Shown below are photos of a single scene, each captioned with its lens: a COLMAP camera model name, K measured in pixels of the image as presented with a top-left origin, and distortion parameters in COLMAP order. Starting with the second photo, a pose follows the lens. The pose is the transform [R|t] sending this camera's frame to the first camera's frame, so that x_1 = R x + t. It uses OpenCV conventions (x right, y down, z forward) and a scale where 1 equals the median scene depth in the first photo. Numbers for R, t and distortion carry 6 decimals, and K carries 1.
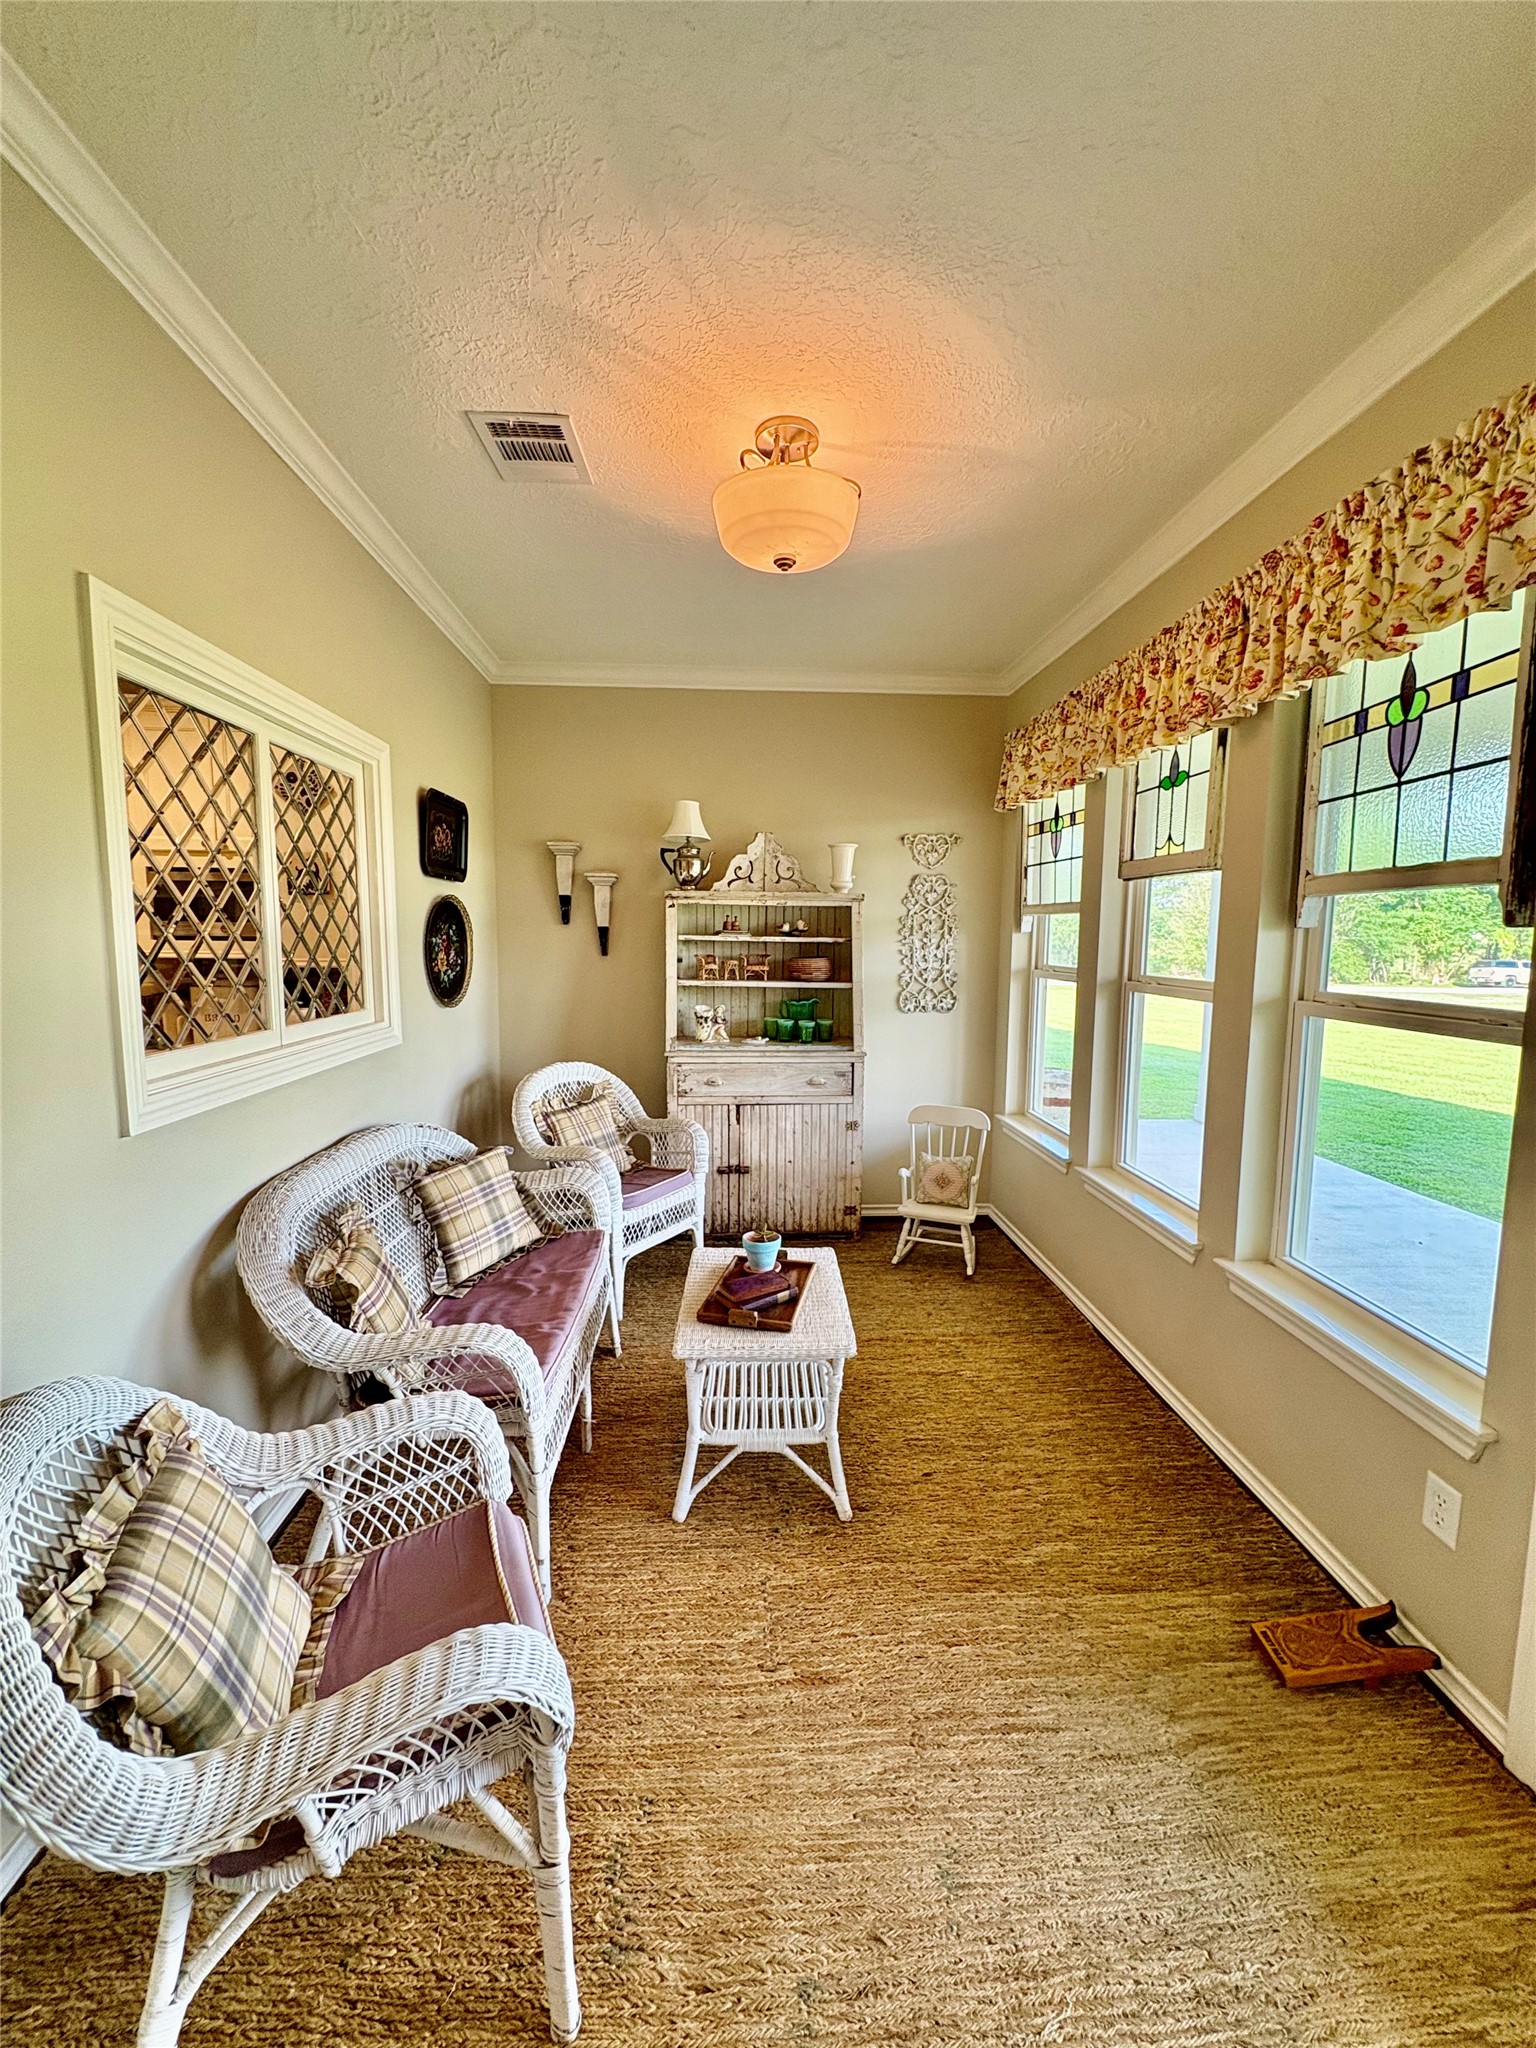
lens RADIAL K [[813.3, 0, 768.0], [0, 813.3, 1024.0], [0, 0, 1]] dist [0.000109, -0.000361]
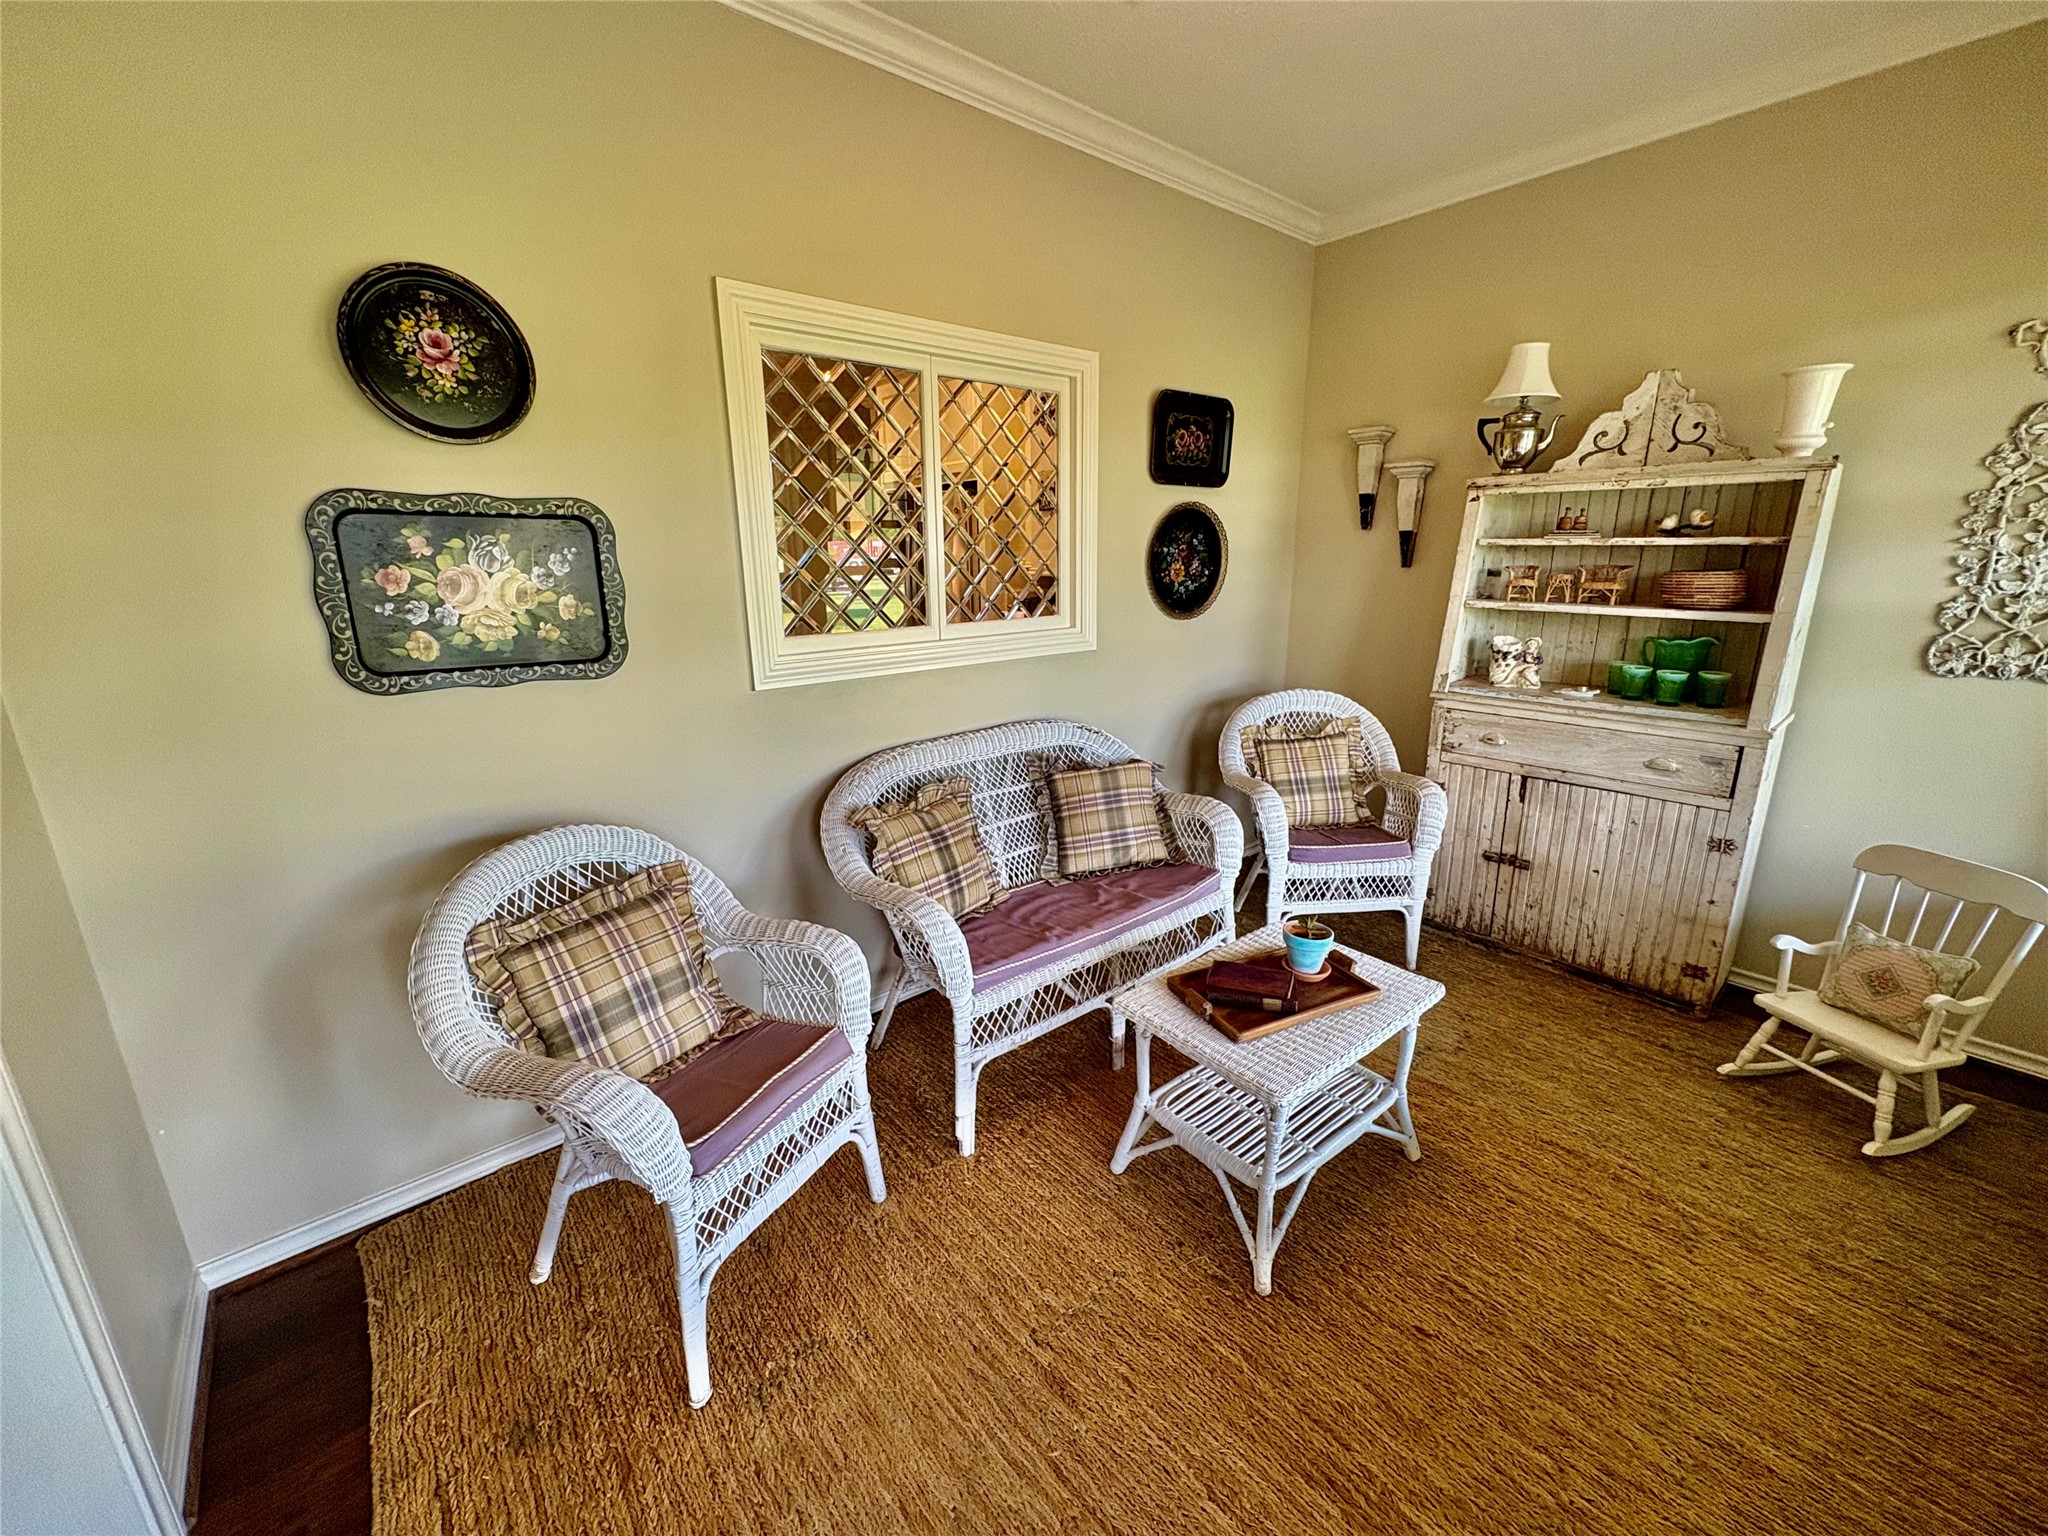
lens RADIAL K [[814.0, 0, 1021.9], [0, 814.0, 765.8], [0, 0, 1]] dist [0.000805, -0.000311]
pose [[0.599611, 0.190689, -0.777241, 0.258613], [-0.071657, 0.980090, 0.185175, -0.012800], [0.797077, -0.055338, 0.601337, 0.198672]]
